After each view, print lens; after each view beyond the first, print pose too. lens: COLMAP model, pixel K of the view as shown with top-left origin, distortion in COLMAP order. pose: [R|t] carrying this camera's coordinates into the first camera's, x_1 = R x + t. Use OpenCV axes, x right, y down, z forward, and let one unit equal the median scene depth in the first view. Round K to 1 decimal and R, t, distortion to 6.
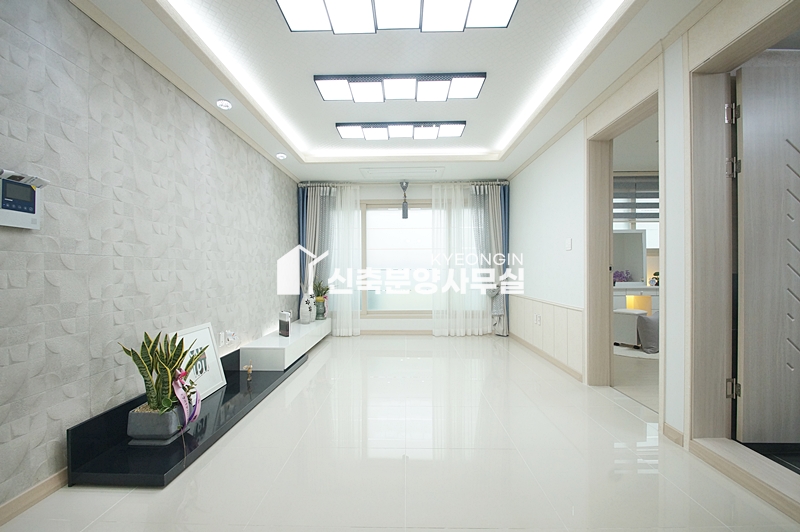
lens RADIAL K [[359.3, 0, 401.9], [0, 359.3, 270.9], [0, 0, 1]] dist [0.005921, -0.013232]
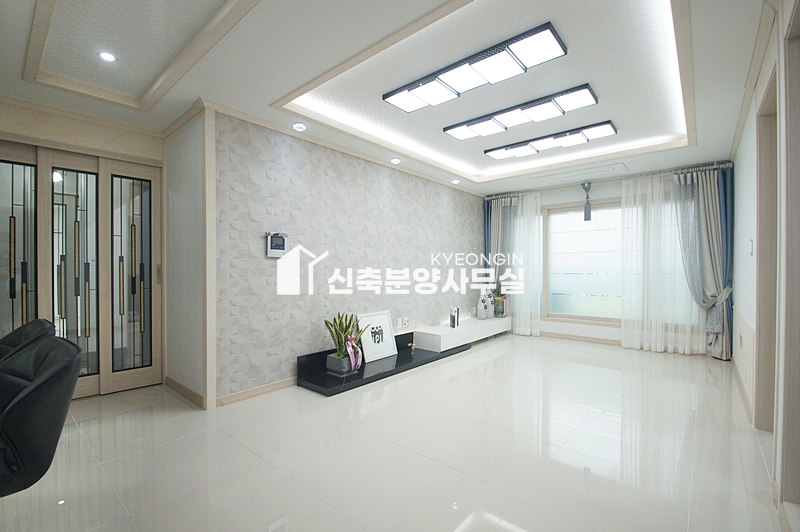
lens RADIAL K [[359.3, 0, 401.9], [0, 359.3, 270.9], [0, 0, 1]] dist [0.005921, -0.013232]
pose [[0.772440, 0.008954, -0.635024, 0.251324], [-0.005435, 0.999957, 0.007489, -0.016901], [0.635064, -0.002333, 0.772456, -0.058530]]
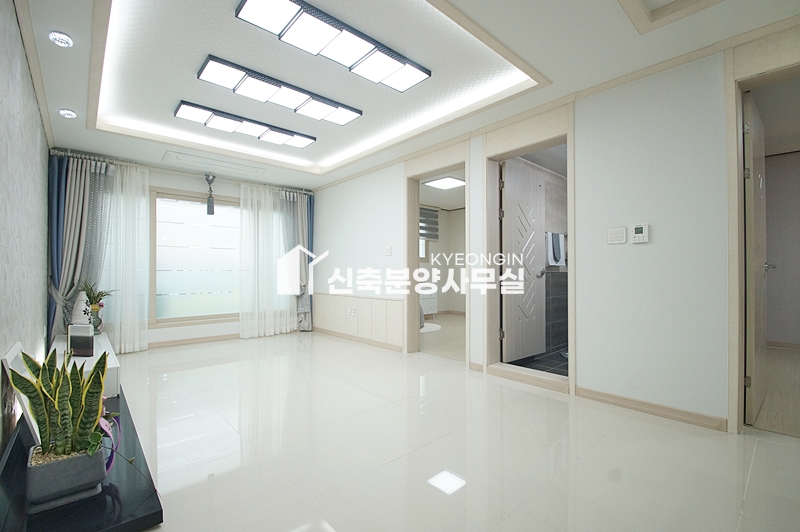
lens RADIAL K [[352.5, 0, 403.4], [0, 352.5, 272.9], [0, 0, 1]] dist [0.016006, -0.013276]
pose [[0.731677, 0.003861, 0.681640, -0.262402], [0.000092, 0.999983, -0.005763, 0.008797], [-0.681651, 0.004280, 0.731665, 0.004005]]
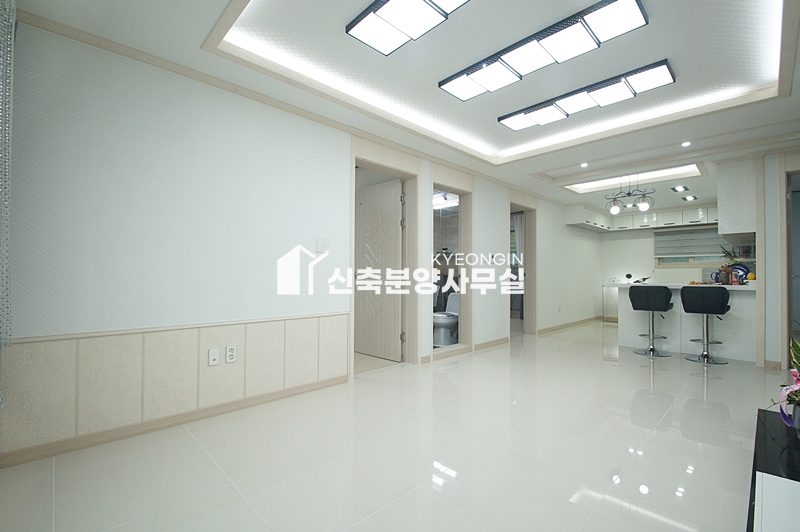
lens RADIAL K [[358.0, 0, 400.0], [0, 358.0, 266.0], [0, 0, 1]] dist [0.000920, -0.000037]
pose [[-0.695416, 0.020300, 0.718321, -0.225262], [0.000166, 0.999605, -0.028088, 0.002280], [-0.718607, -0.019414, -0.695145, 1.002094]]
